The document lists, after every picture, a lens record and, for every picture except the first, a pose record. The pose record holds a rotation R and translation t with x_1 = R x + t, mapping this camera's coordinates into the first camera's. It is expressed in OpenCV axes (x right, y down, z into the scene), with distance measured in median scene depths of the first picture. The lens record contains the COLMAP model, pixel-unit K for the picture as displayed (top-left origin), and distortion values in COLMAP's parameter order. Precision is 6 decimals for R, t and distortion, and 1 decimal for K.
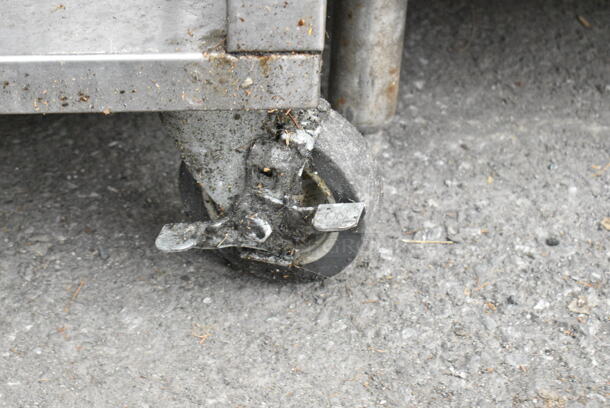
lens RADIAL K [[1050.9, 0, 305.0], [0, 1050.9, 204.0], [0, 0, 1]] dist [-0.015674, -0.036034]
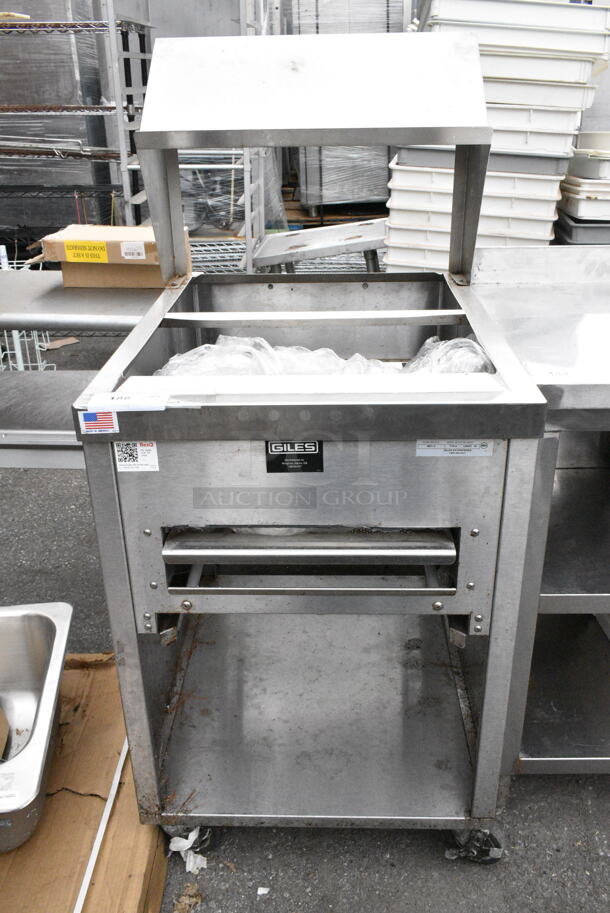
lens RADIAL K [[825.1, 0, 305.0], [0, 825.1, 456.5], [0, 0, 1]] dist [-0.015591, 0.000009]
pose [[0.993091, 0.007669, -0.117099, -0.280955], [-0.029966, 0.981352, -0.189869, -0.718228], [0.113459, 0.192066, 0.974801, -1.983547]]
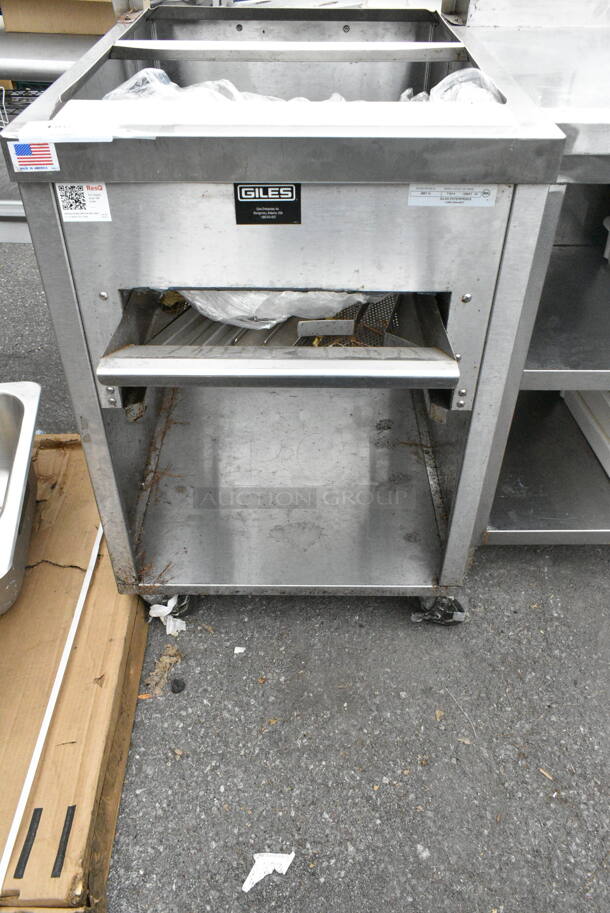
lens RADIAL K [[733.3, 0, 305.0], [0, 733.3, 456.5], [0, 0, 1]] dist [-0.009082, 0.001791]
pose [[0.996777, 0.035619, -0.071882, -0.334682], [-0.031184, 0.997595, 0.061898, -0.666226], [0.073914, -0.059457, 0.995491, -1.586475]]
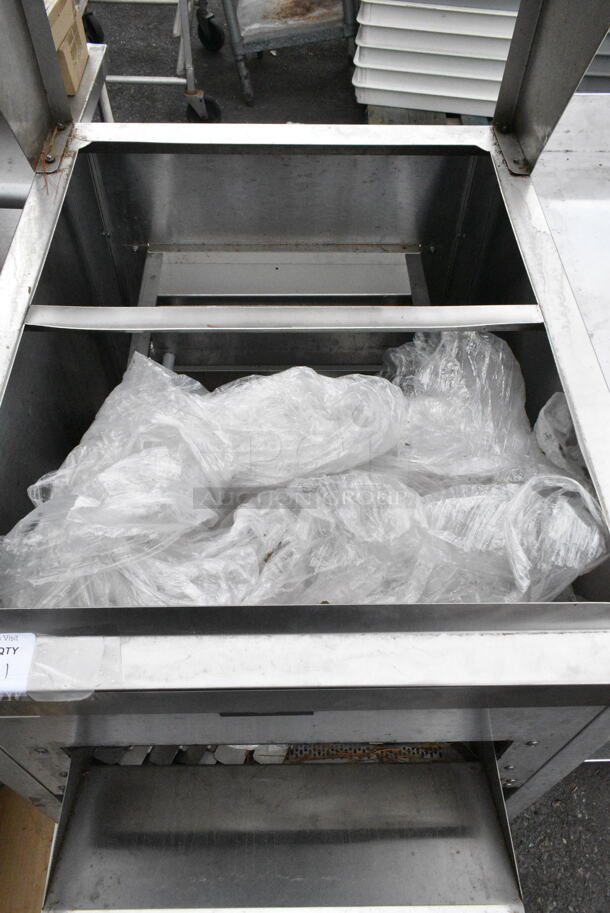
lens RADIAL K [[733.3, 0, 305.0], [0, 733.3, 456.5], [0, 0, 1]] dist [-0.009082, 0.001791]
pose [[0.998301, 0.039393, -0.042944, -0.449776], [-0.025268, 0.956649, 0.290146, -1.773853], [0.052512, -0.288568, 0.956018, -0.927801]]
